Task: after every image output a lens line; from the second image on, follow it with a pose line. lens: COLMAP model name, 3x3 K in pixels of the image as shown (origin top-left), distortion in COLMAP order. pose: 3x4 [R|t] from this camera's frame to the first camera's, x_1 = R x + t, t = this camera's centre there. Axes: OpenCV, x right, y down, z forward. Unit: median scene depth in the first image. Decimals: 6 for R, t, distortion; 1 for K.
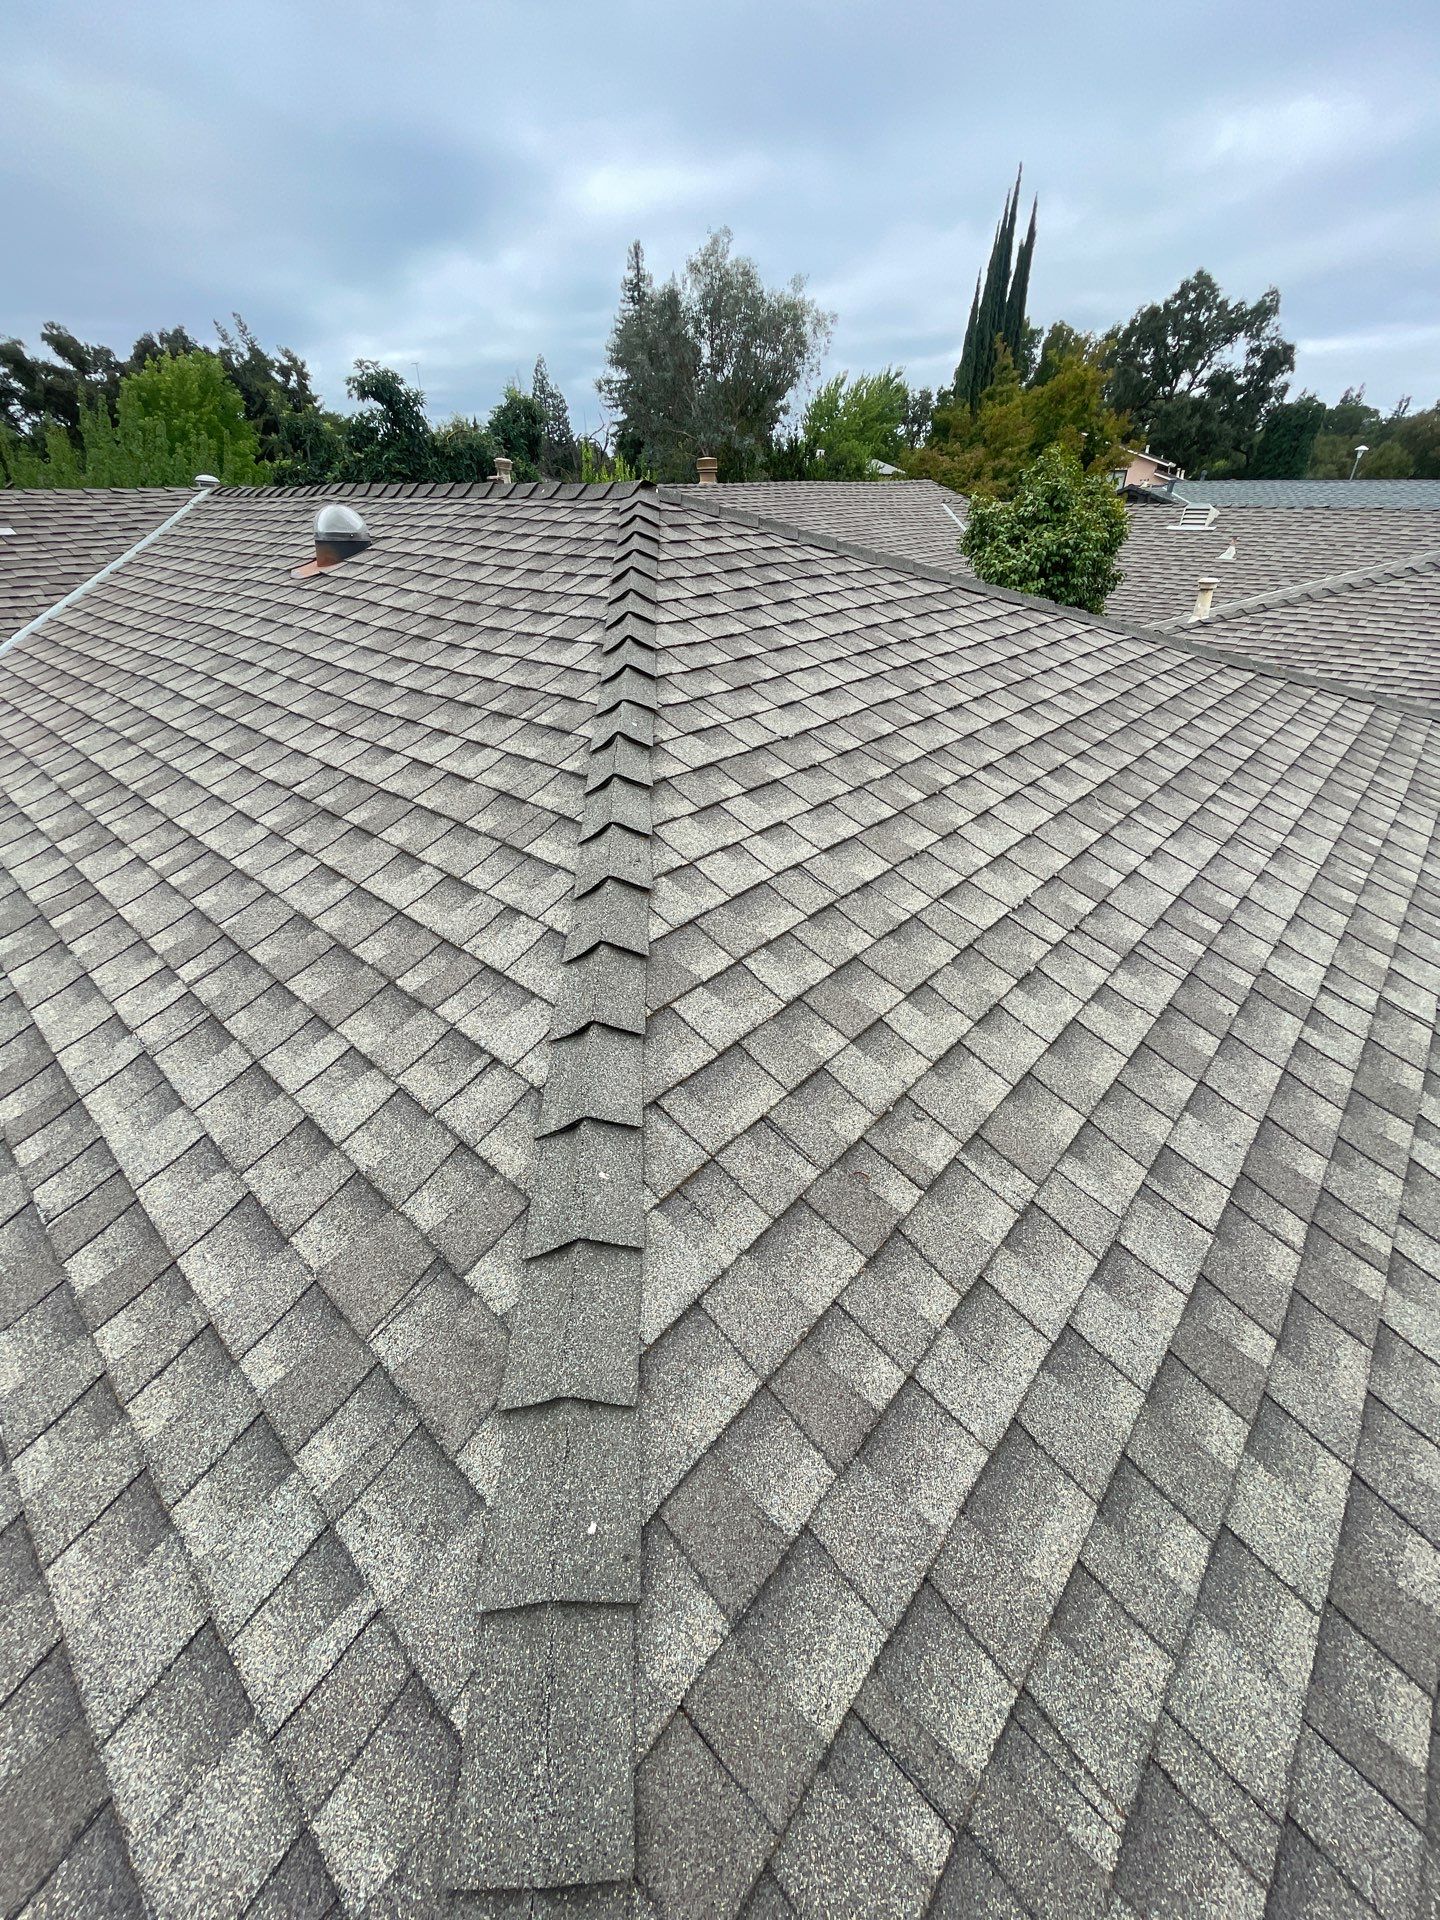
lens RADIAL K [[779.4, 0, 724.6], [0, 779.4, 958.6], [0, 0, 1]] dist [0.000361, -0.000834]
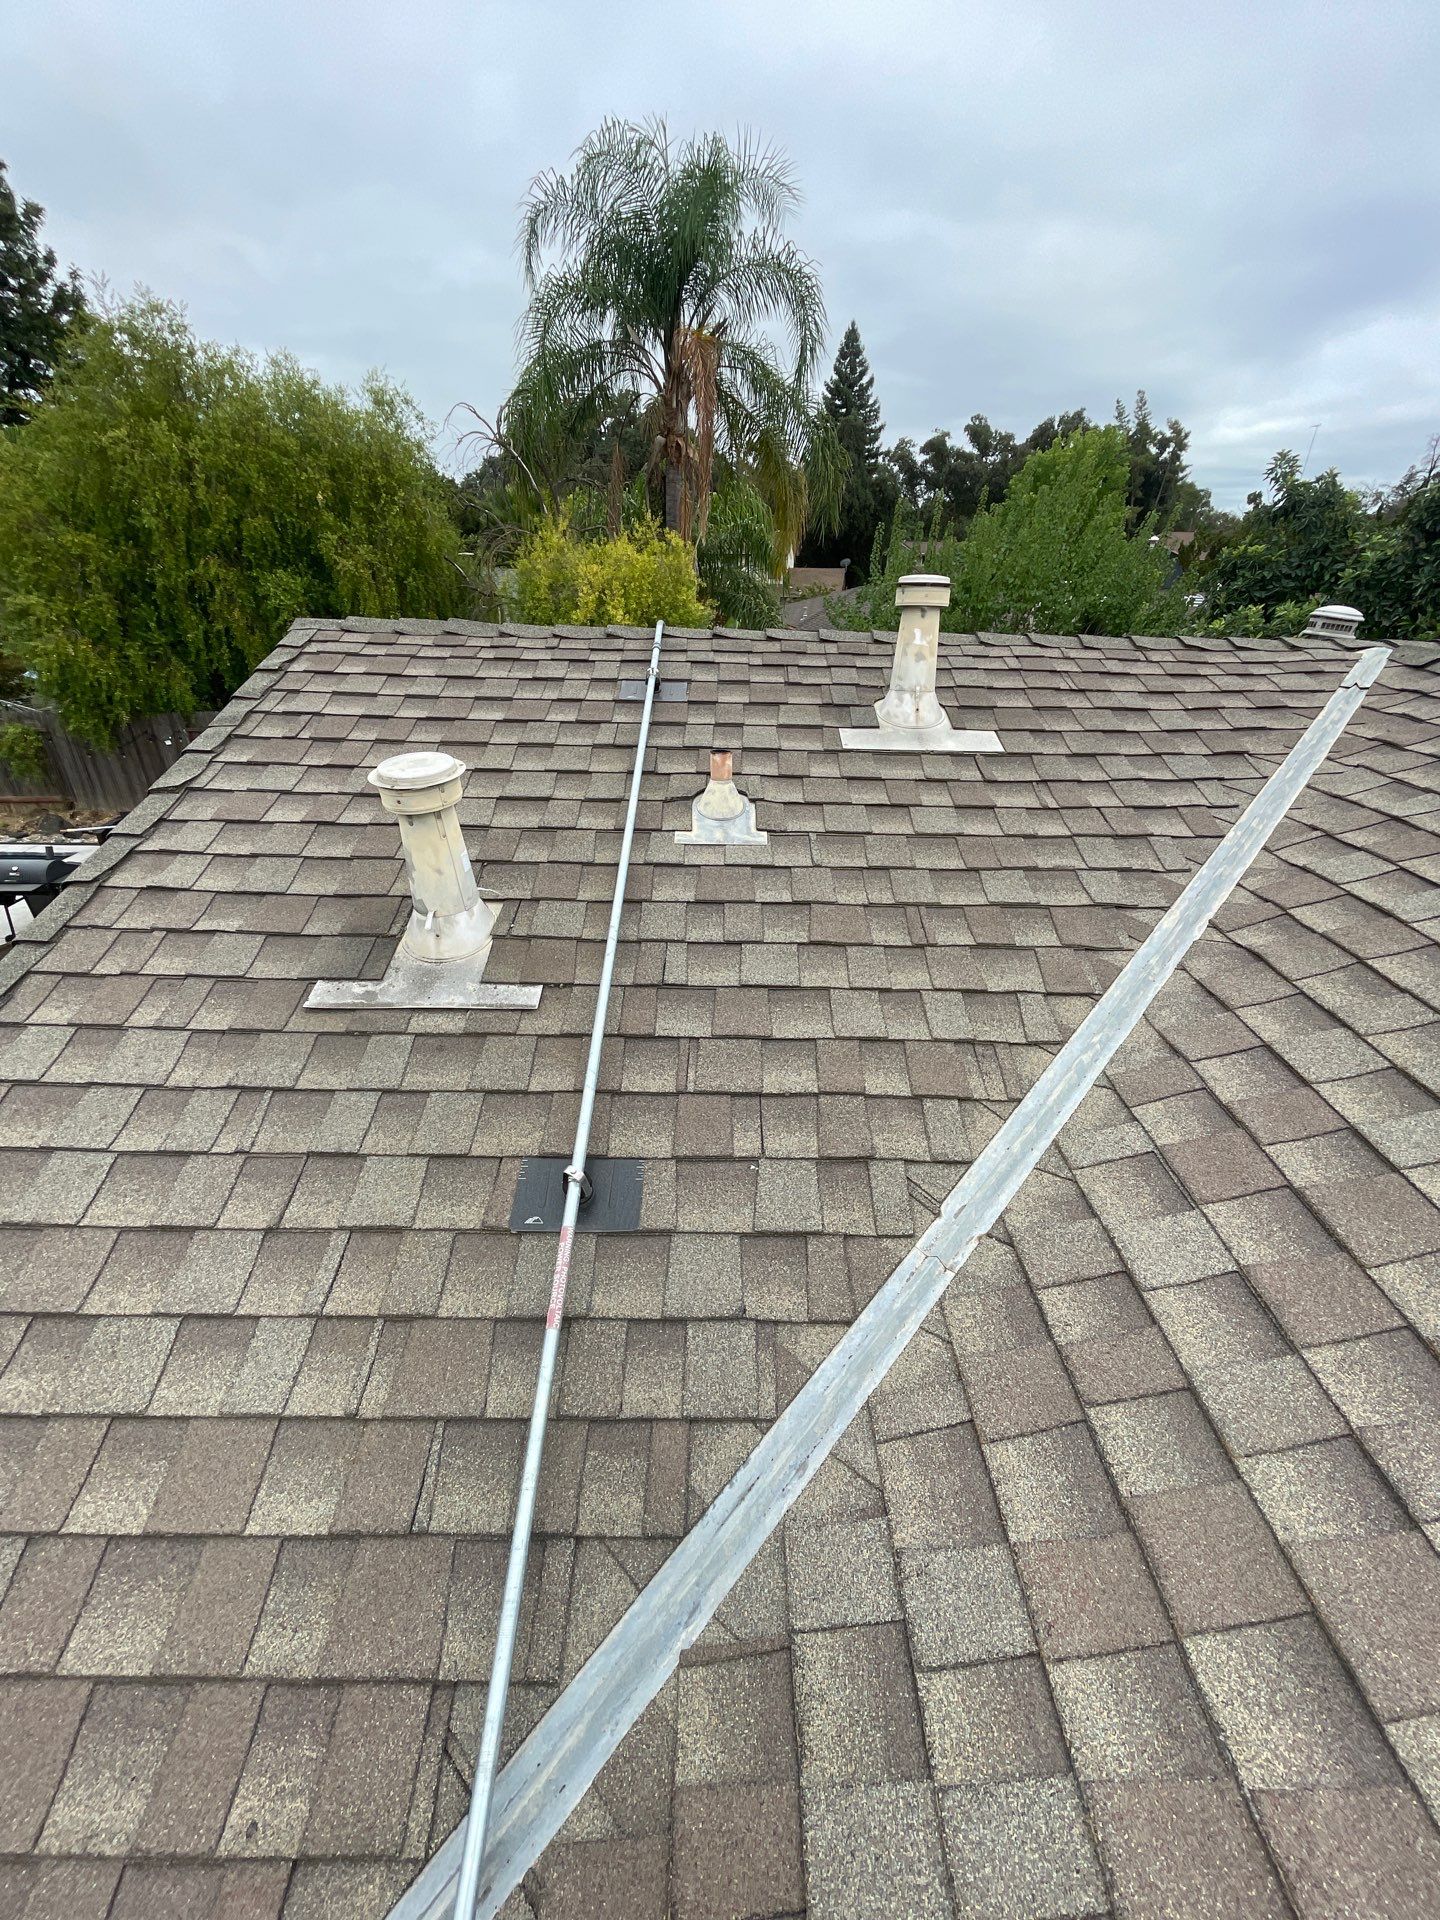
lens RADIAL K [[779.4, 0, 731.5], [0, 779.4, 959.1], [0, 0, 1]] dist [0.000361, -0.000834]
pose [[0.669030, 0.363332, -0.648374, -0.908490], [-0.403819, 0.910069, 0.093295, -0.522228], [0.623962, 0.199408, 0.755584, 0.739802]]
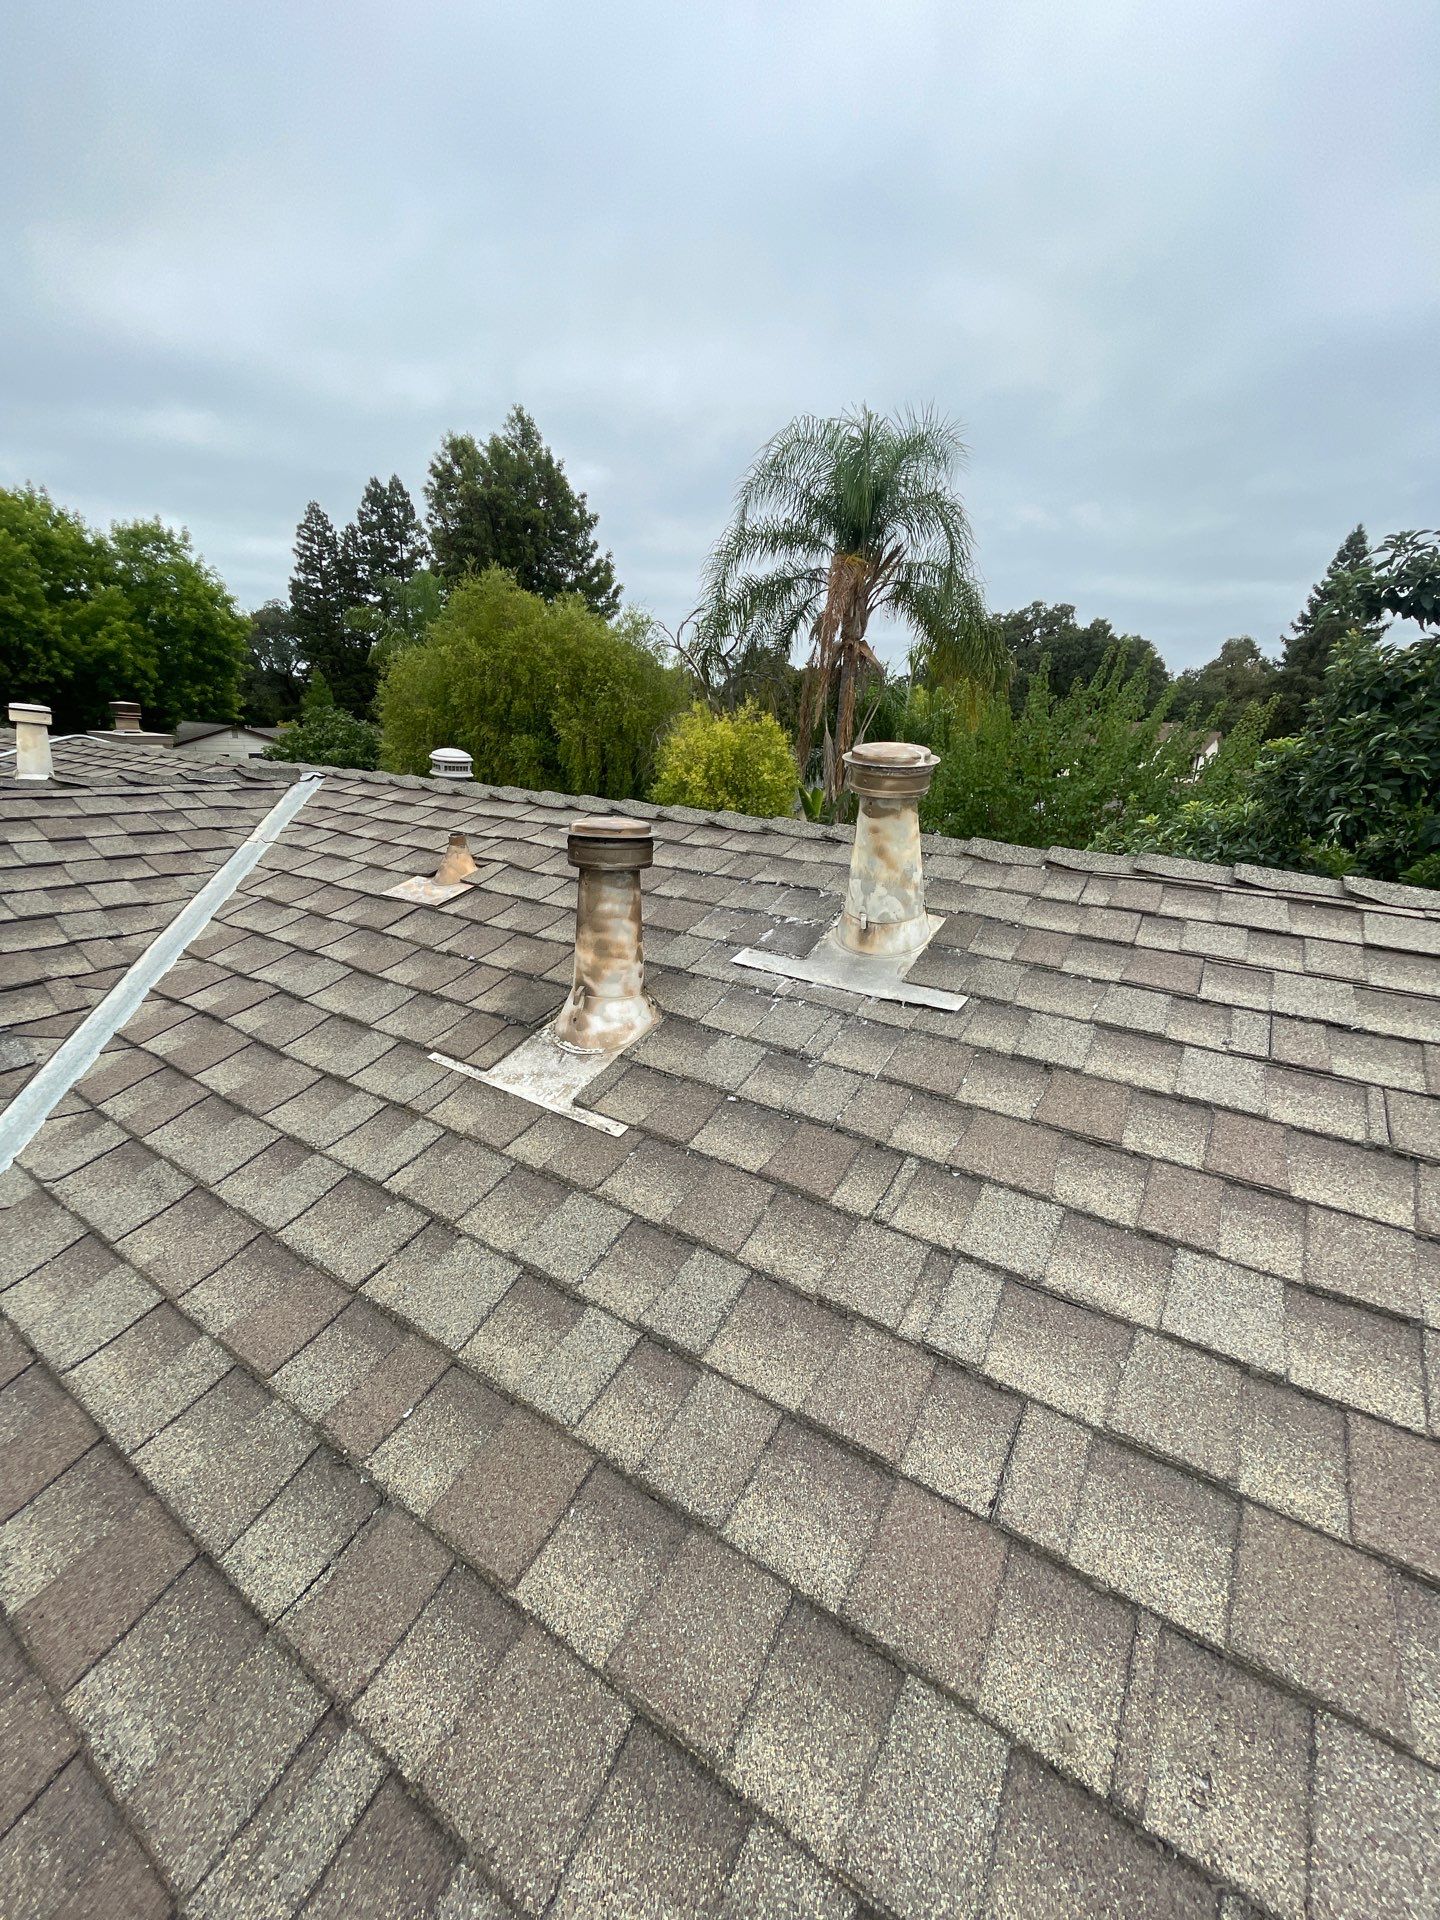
lens RADIAL K [[779.4, 0, 725.9], [0, 779.4, 957.6], [0, 0, 1]] dist [0.000361, -0.000834]
pose [[0.166206, 0.297885, -0.940021, -0.227447], [-0.553064, 0.817388, 0.161236, -1.133694], [0.816392, 0.493094, 0.300605, 1.734631]]
